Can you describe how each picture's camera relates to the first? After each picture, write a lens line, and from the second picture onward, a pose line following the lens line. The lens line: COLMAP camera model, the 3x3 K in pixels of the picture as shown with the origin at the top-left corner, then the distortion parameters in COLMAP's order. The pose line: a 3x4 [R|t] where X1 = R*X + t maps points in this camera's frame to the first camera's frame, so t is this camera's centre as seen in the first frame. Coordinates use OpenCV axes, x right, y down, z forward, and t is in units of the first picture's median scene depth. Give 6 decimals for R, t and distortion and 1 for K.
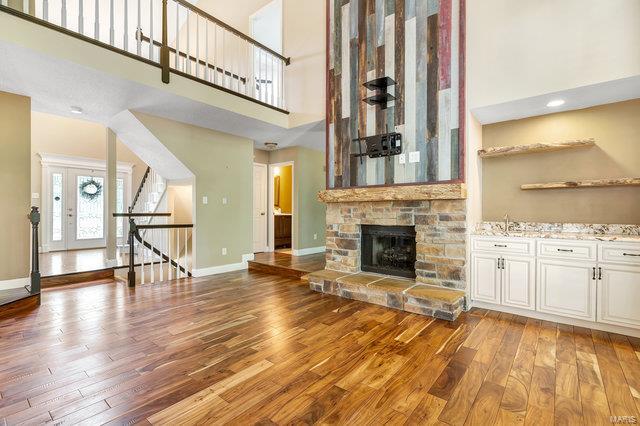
lens RADIAL K [[291.7, 0, 320.5], [0, 291.7, 211.3], [0, 0, 1]] dist [-0.004904, -0.000217]
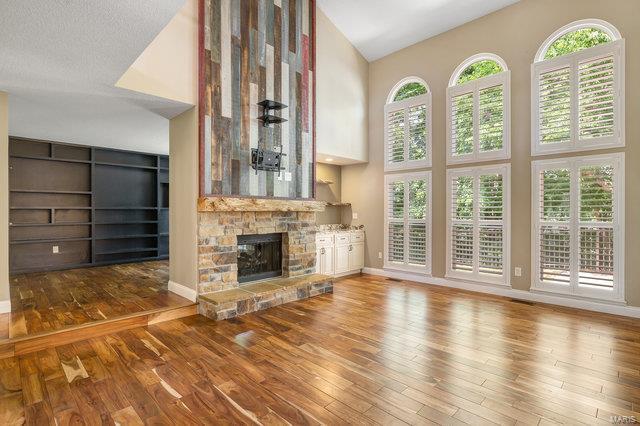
lens RADIAL K [[317.5, 0, 321.0], [0, 317.5, 212.5], [0, 0, 1]] dist [-0.022681, -0.000102]
pose [[0.089871, -0.003306, 0.995948, -0.942376], [-0.001150, 0.999993, 0.003424, -0.036070], [-0.995953, -0.001453, 0.089867, 0.690185]]
